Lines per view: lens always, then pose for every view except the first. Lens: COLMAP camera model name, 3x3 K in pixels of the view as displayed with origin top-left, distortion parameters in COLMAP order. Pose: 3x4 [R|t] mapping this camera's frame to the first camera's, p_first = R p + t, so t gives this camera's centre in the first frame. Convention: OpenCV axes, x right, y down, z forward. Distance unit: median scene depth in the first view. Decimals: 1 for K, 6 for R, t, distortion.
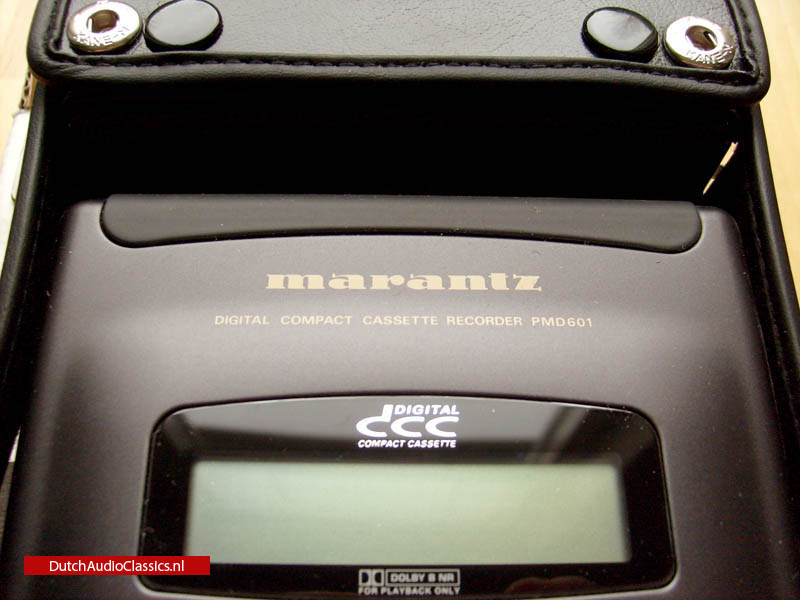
lens RADIAL K [[833.2, 0, 406.3], [0, 833.2, 306.8], [0, 0, 1]] dist [-0.131072, 0.000000]
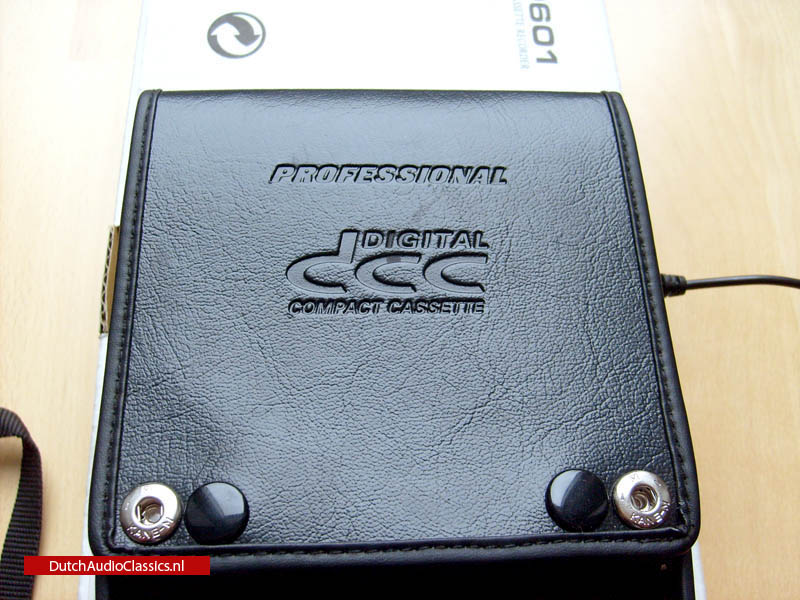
lens RADIAL K [[833.2, 0, 404.1], [0, 833.2, 298.5], [0, 0, 1]] dist [-0.131072, 0.000000]
pose [[0.999313, -0.033302, 0.016238, -0.005152], [0.032468, 0.998260, 0.049220, -0.742373], [-0.017849, -0.048659, 0.998656, -0.219096]]
